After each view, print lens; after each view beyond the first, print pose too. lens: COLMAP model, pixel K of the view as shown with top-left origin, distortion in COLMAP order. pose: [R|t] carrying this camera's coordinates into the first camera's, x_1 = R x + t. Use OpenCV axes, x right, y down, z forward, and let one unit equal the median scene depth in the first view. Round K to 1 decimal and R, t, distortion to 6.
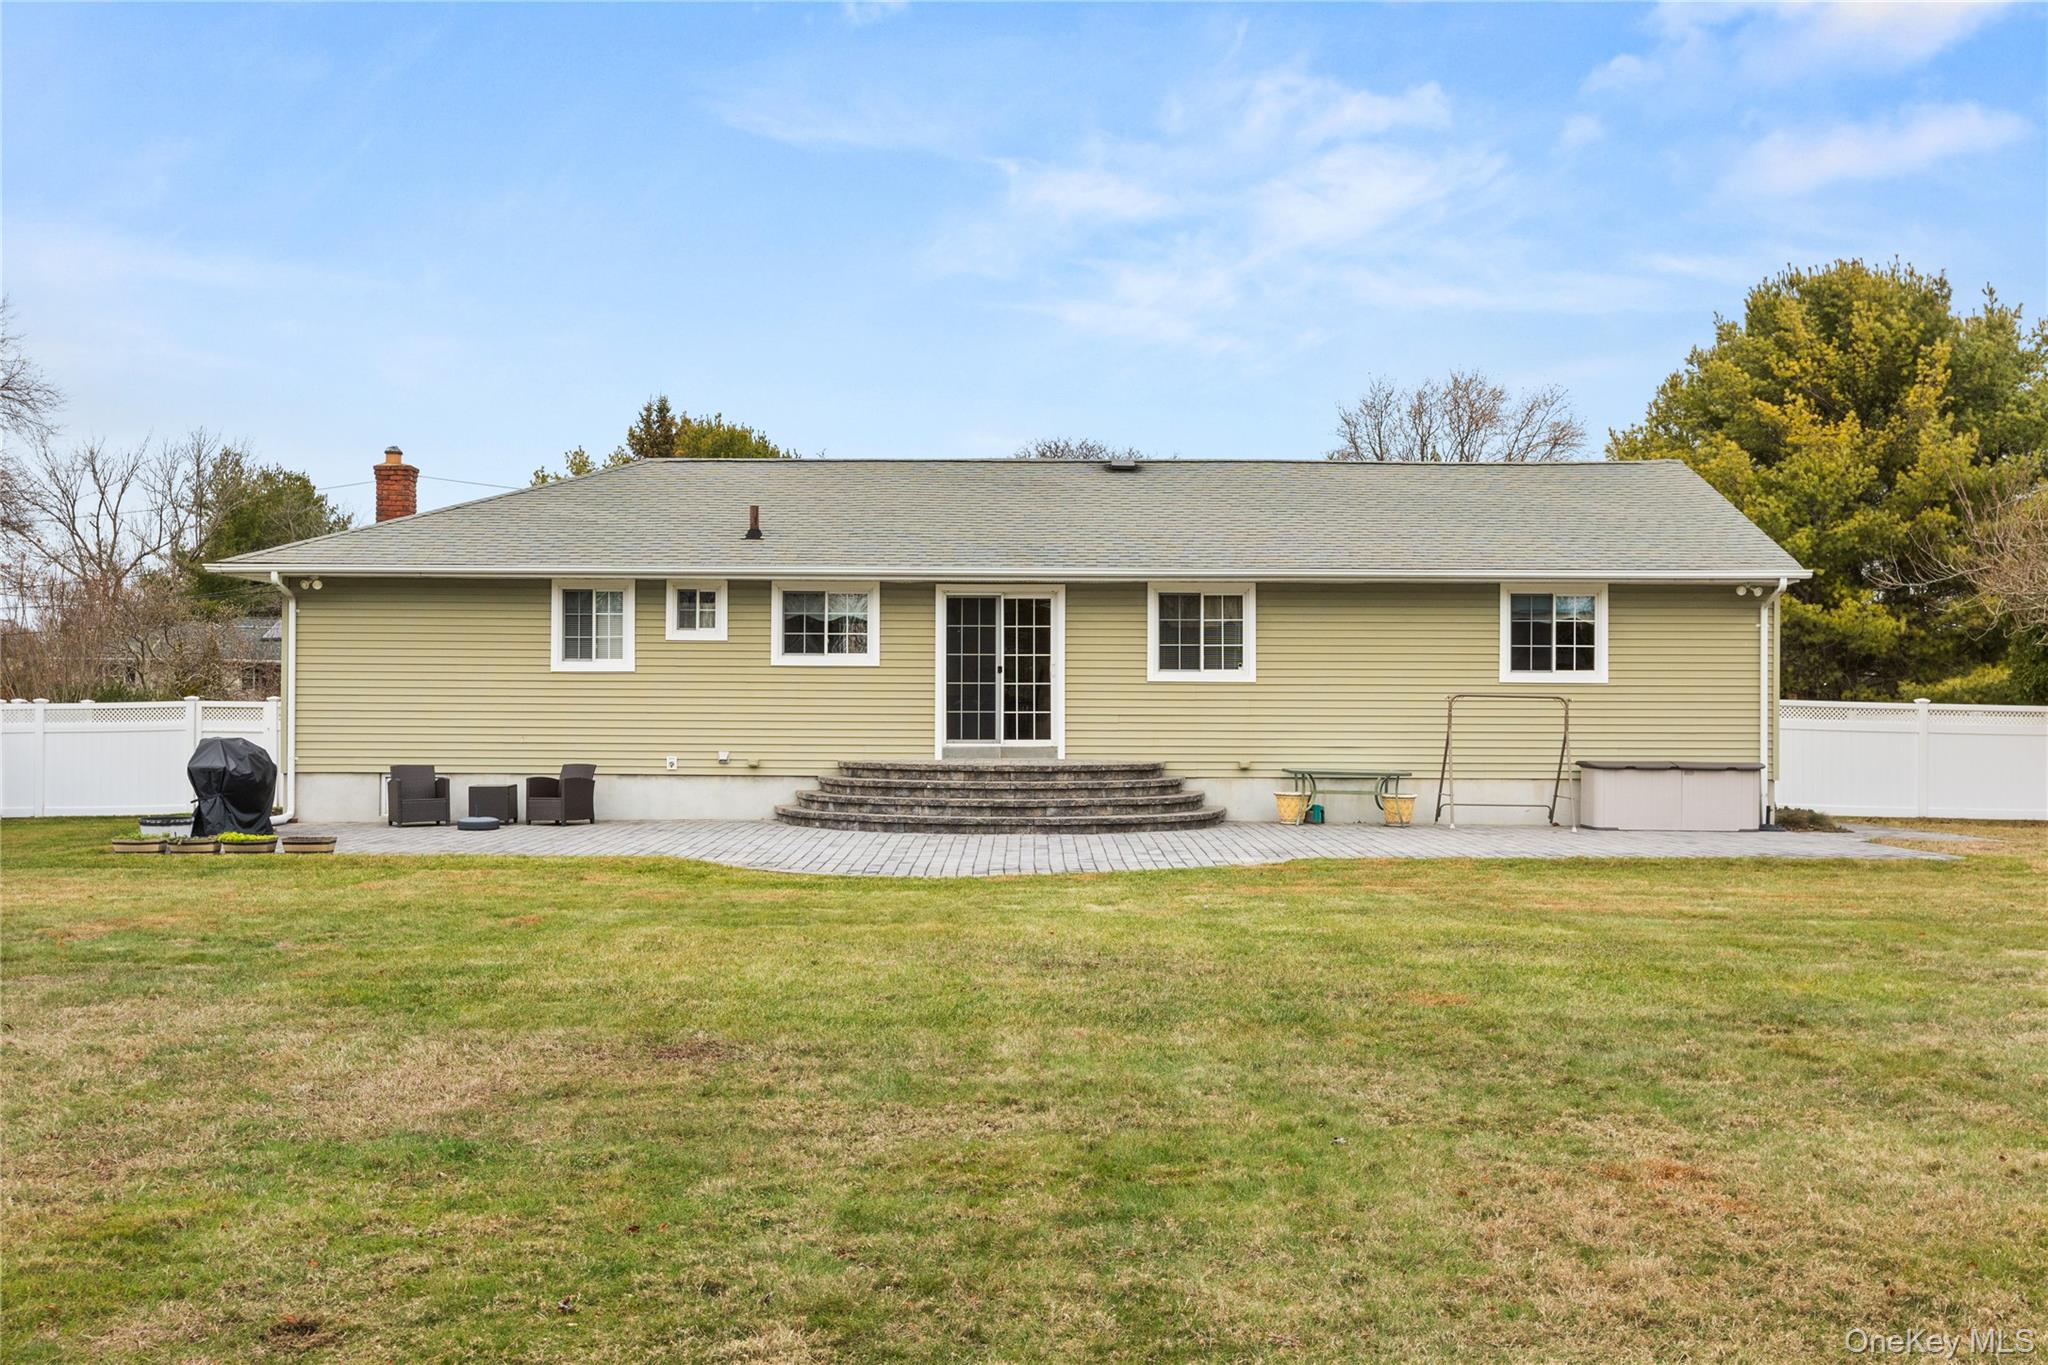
lens RADIAL K [[2008.3, 0, 1024.1], [0, 2008.3, 689.6], [0, 0, 1]] dist [0.050659, 0.000000]
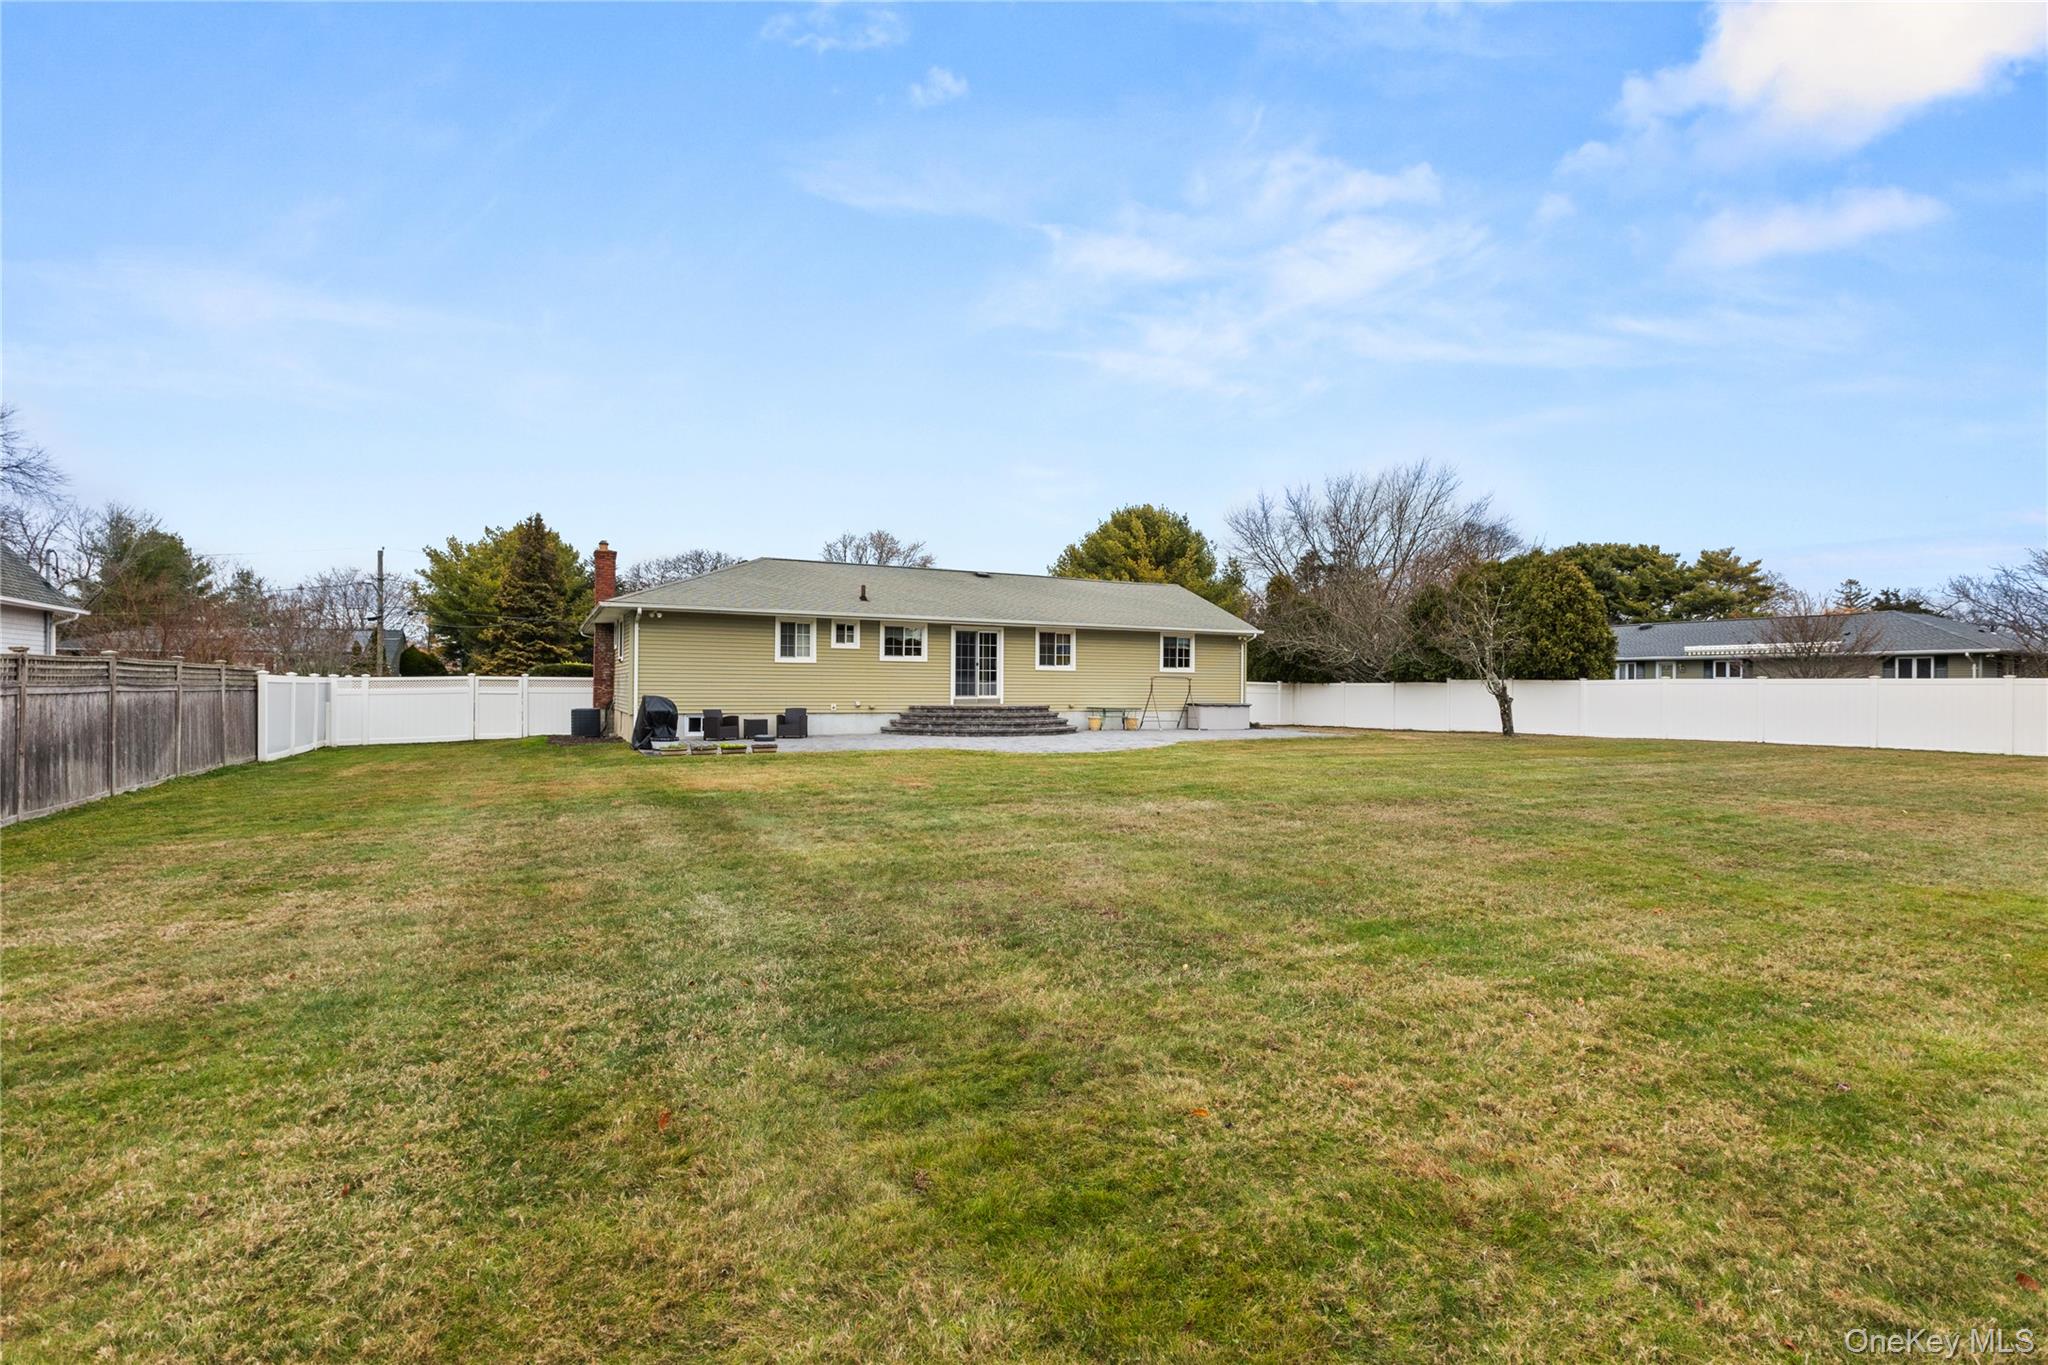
lens RADIAL K [[947.7, 0, 1024.8], [0, 947.7, 670.1], [0, 0, 1]] dist [0.004705, 0.000824]
pose [[0.885268, 0.010046, 0.464973, -0.457109], [-0.010269, 0.999945, -0.002052, -0.001826], [-0.464968, -0.002958, 0.885322, 0.037601]]
